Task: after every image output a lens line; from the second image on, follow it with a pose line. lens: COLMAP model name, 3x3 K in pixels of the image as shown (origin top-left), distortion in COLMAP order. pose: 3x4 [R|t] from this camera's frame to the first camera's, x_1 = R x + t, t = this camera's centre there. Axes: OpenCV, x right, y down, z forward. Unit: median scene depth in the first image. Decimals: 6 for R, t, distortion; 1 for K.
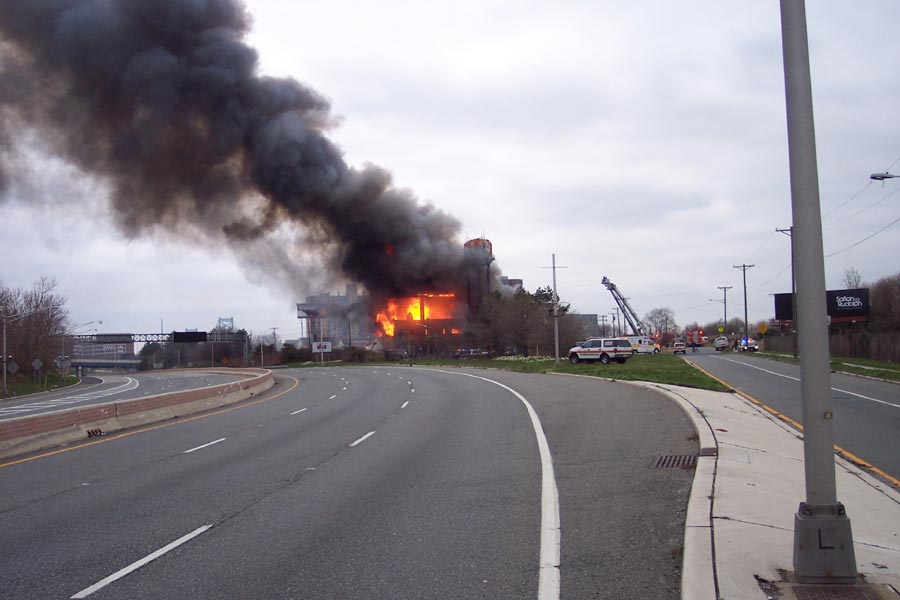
lens RADIAL K [[1028.9, 0, 450.0], [0, 1028.9, 300.0], [0, 0, 1]] dist [-0.146697, 0.228672]
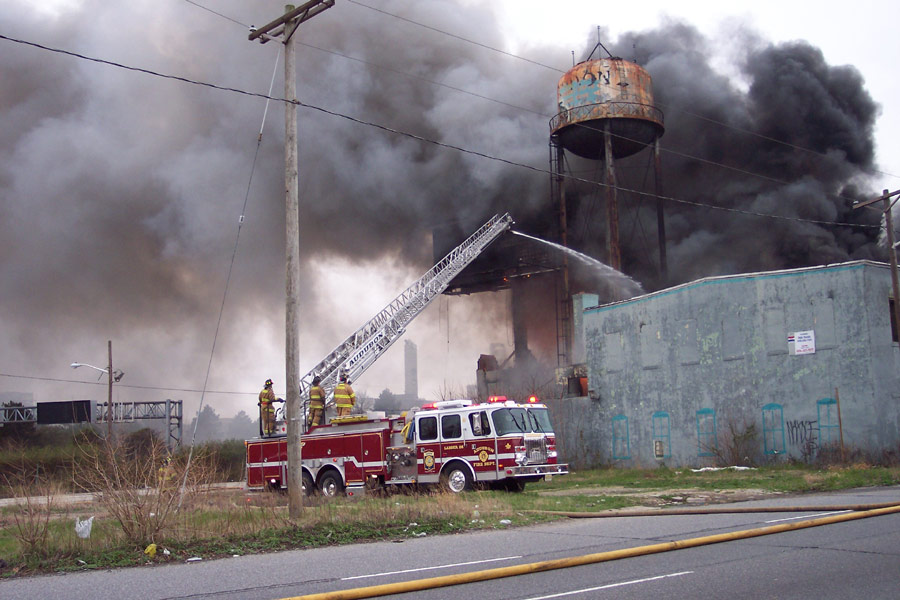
lens RADIAL K [[1028.9, 0, 450.0], [0, 1028.9, 300.0], [0, 0, 1]] dist [-0.146697, 0.228672]
pose [[0.683132, -0.091415, -0.724551, 0.286101], [0.051284, 0.995690, -0.077272, 0.039548], [0.728492, 0.015629, 0.684876, 1.081837]]
